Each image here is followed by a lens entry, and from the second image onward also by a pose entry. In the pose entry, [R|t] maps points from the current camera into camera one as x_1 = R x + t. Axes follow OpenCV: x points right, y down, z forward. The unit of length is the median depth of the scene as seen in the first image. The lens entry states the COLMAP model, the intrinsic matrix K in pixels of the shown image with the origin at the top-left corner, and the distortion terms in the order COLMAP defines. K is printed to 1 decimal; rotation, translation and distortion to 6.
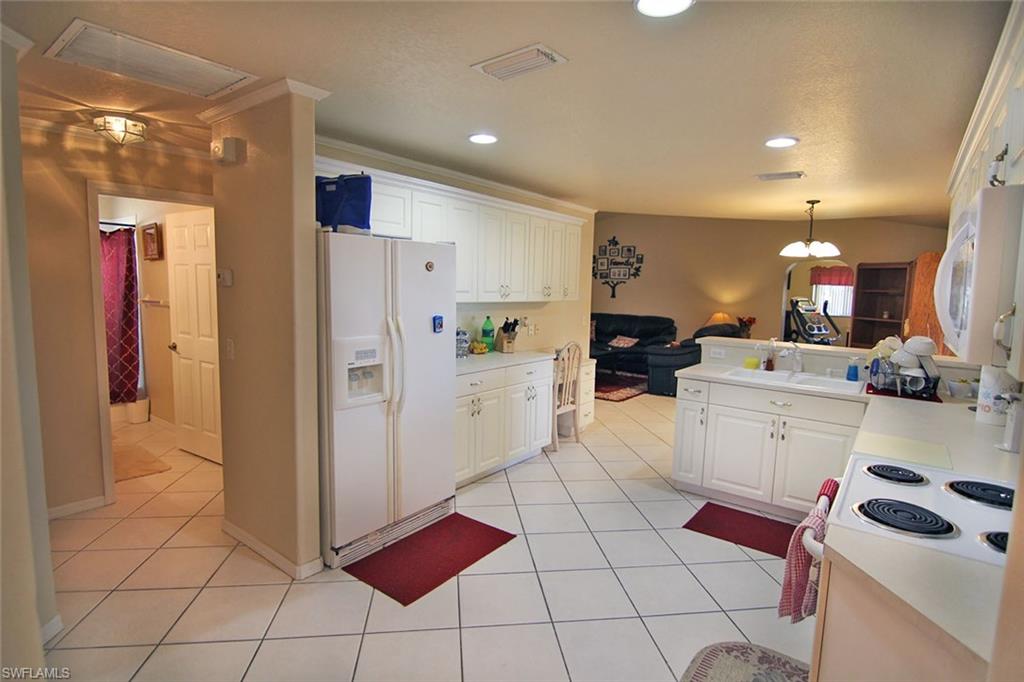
lens RADIAL K [[521.7, 0, 508.4], [0, 521.7, 338.0], [0, 0, 1]] dist [-0.009821, -0.007907]
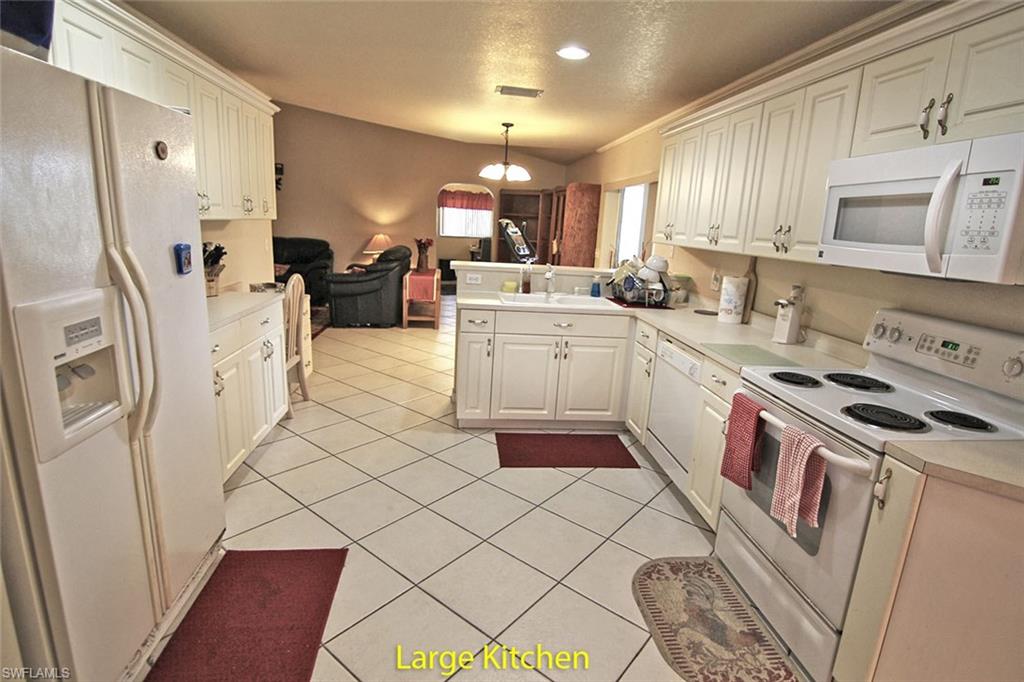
lens RADIAL K [[521.7, 0, 510.9], [0, 521.7, 338.3], [0, 0, 1]] dist [-0.009821, -0.007907]
pose [[0.717424, -0.138360, 0.682759, -0.238308], [0.034369, 0.985915, 0.163680, -0.018820], [-0.695788, -0.093963, 0.712074, 0.301275]]
